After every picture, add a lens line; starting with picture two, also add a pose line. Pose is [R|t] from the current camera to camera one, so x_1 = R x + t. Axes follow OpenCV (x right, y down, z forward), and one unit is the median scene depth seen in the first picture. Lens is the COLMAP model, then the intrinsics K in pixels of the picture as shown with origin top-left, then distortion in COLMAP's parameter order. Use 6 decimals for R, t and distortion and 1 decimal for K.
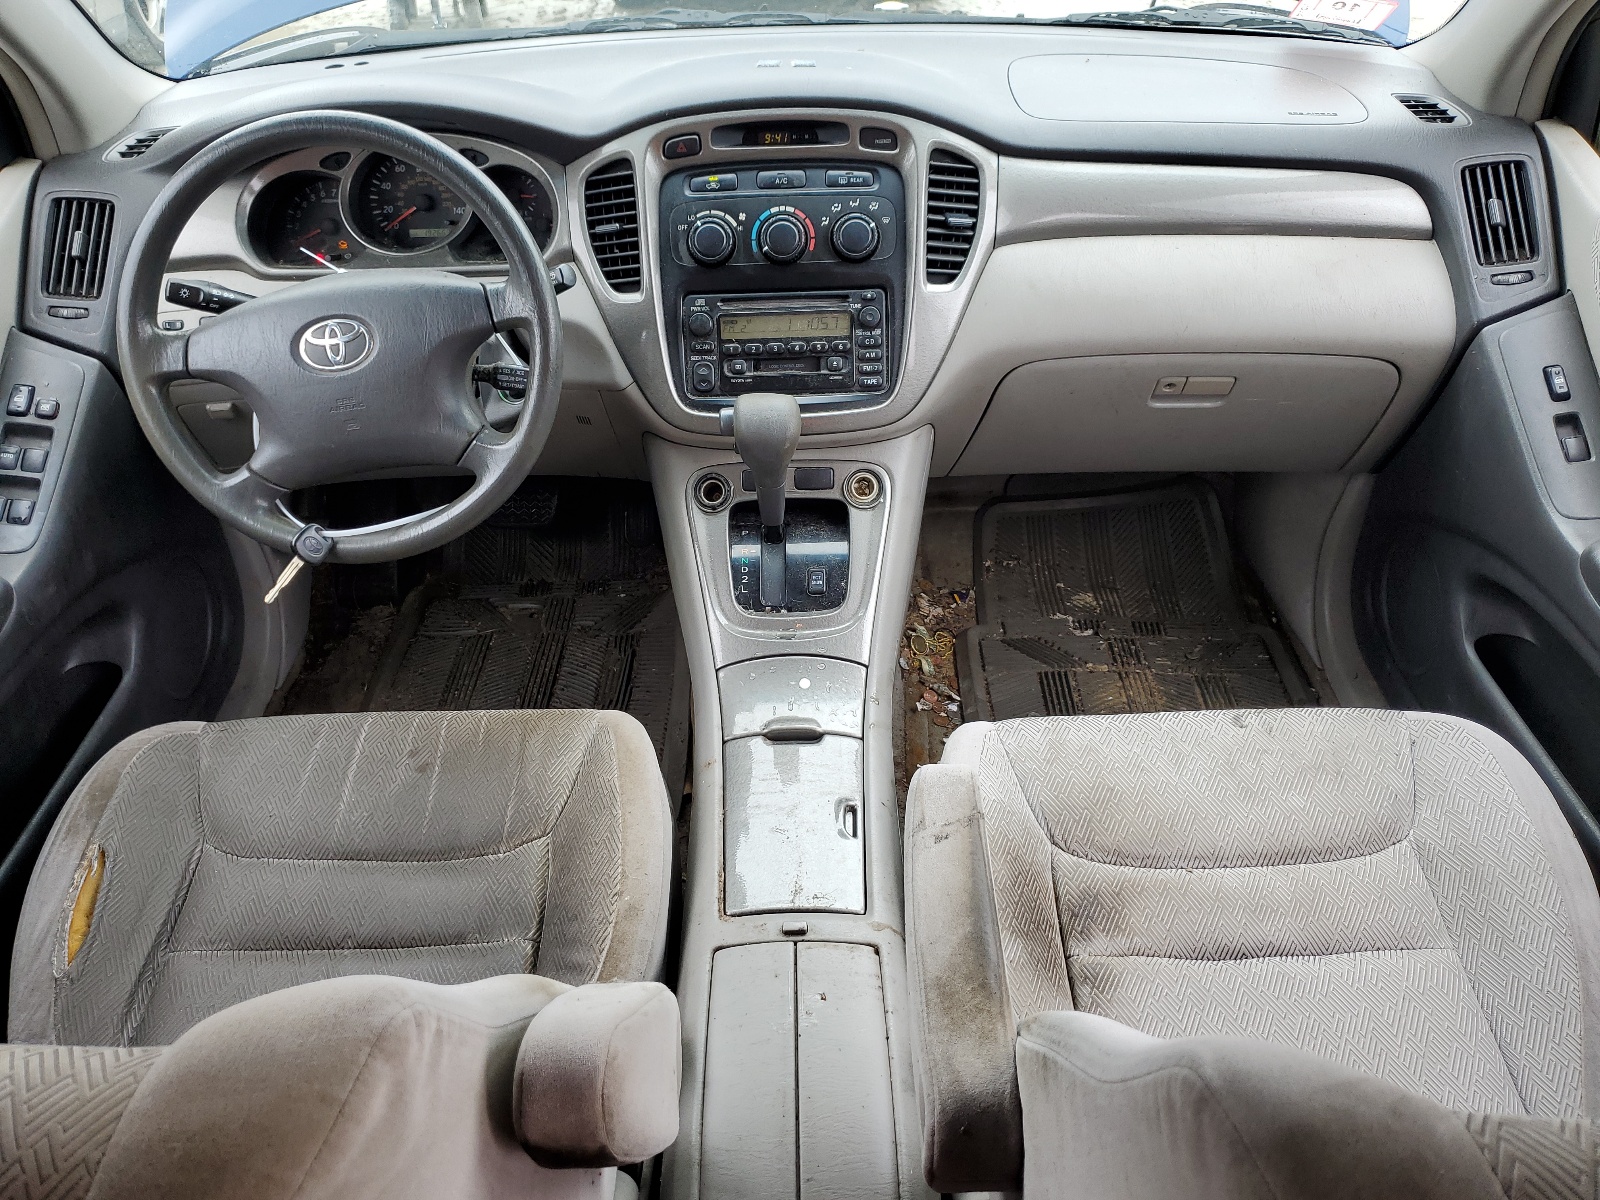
lens RADIAL K [[1221.2, 0, 801.6], [0, 1221.2, 599.2], [0, 0, 1]] dist [-0.002954, -0.000440]
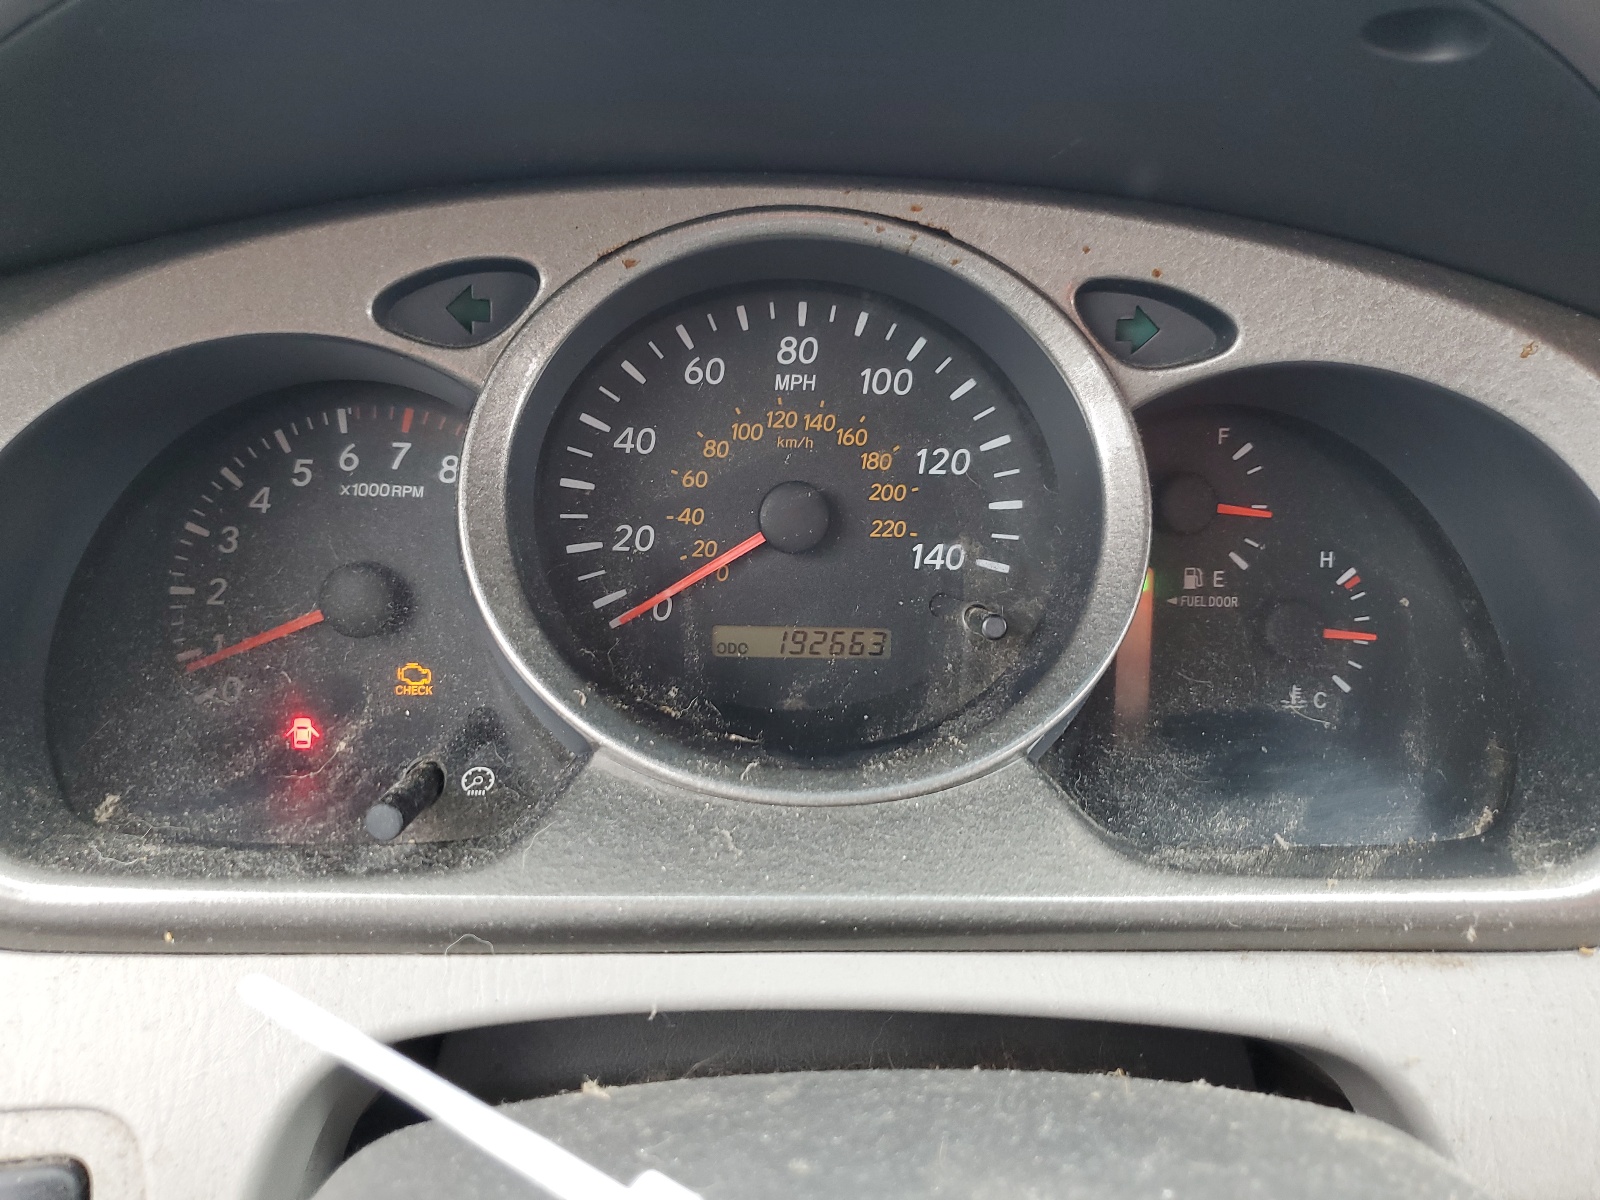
lens RADIAL K [[1221.2, 0, 798.4], [0, 1221.2, 599.8], [0, 0, 1]] dist [-0.002954, -0.000440]
pose [[0.994931, 0.039949, 0.092286, -0.330839], [-0.015333, 0.967240, -0.253399, -0.253069], [-0.099385, 0.250699, 0.962950, 0.786106]]
